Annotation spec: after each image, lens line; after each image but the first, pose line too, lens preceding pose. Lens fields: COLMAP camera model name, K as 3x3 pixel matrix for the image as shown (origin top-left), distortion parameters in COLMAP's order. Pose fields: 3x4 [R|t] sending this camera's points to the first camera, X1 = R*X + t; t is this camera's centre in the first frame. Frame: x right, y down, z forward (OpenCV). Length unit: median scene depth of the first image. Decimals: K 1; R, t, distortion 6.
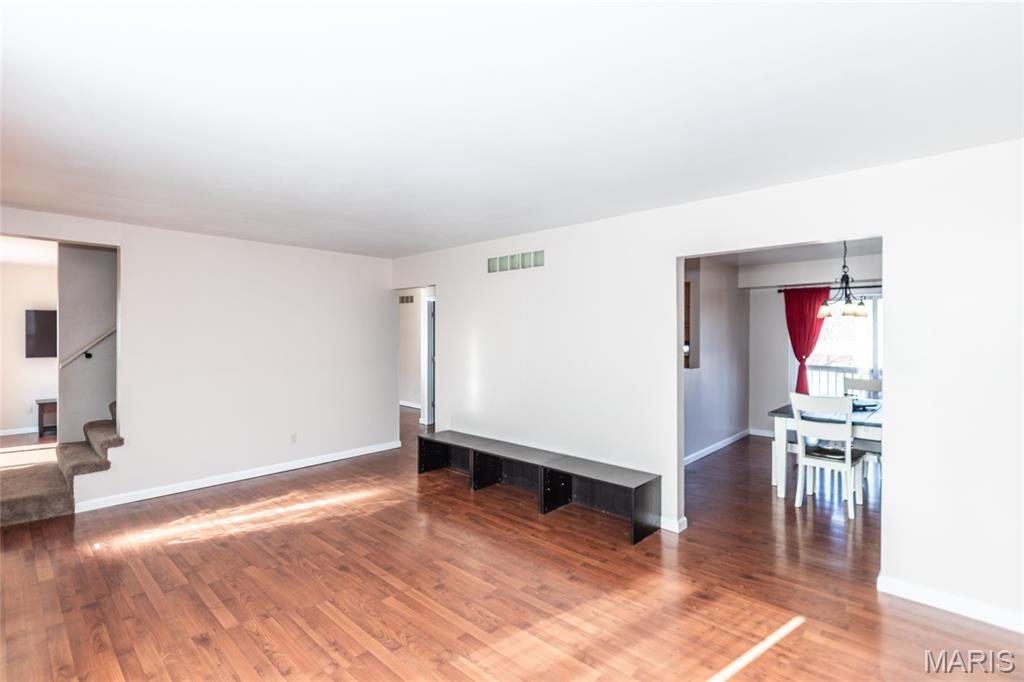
lens RADIAL K [[484.1, 0, 507.8], [0, 484.1, 320.4], [0, 0, 1]] dist [-0.000726, -0.001469]
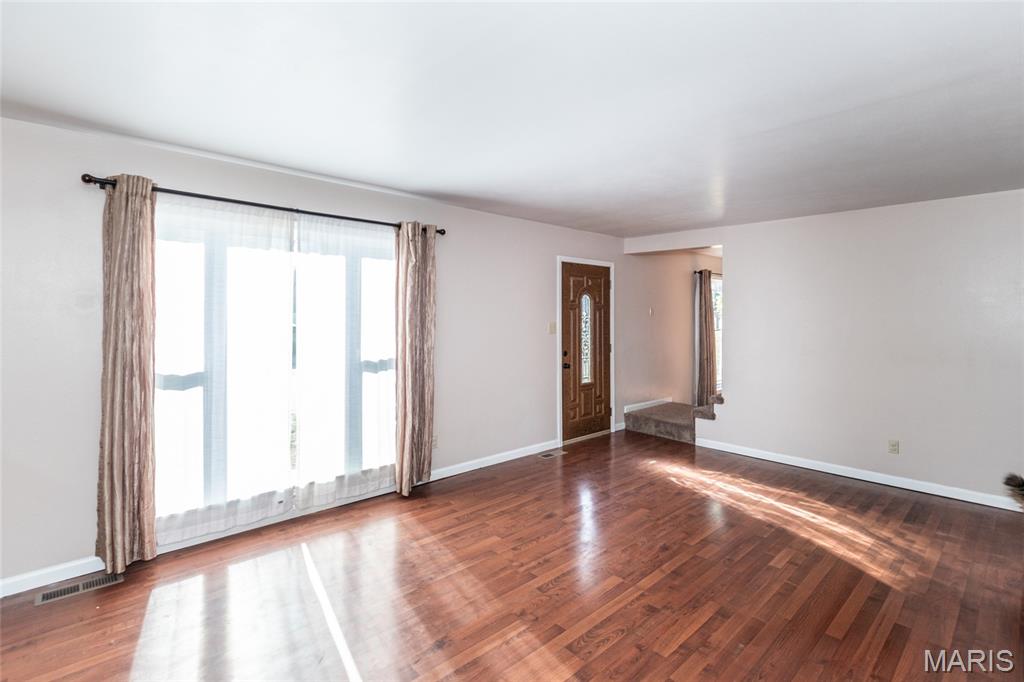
lens RADIAL K [[484.1, 0, 507.8], [0, 484.1, 320.4], [0, 0, 1]] dist [-0.000726, -0.001469]
pose [[-0.074993, 0.010053, -0.997133, 0.587363], [0.023620, 0.999687, 0.008302, 0.027510], [0.996904, -0.022930, -0.075207, 0.676411]]
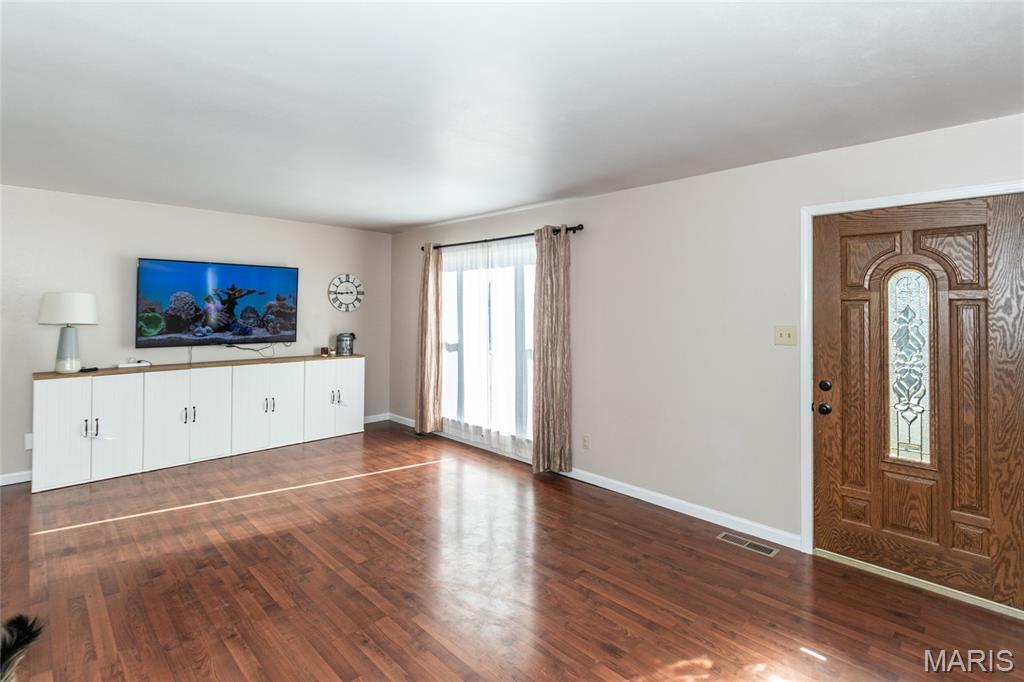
lens RADIAL K [[483.5, 0, 506.9], [0, 483.5, 301.6], [0, 0, 1]] dist [0.002030, 0.000027]
pose [[-0.999422, -0.006489, 0.033377, -0.464999], [-0.007867, 0.999116, -0.041308, 0.044744], [-0.033079, -0.041546, -0.998589, 1.613028]]
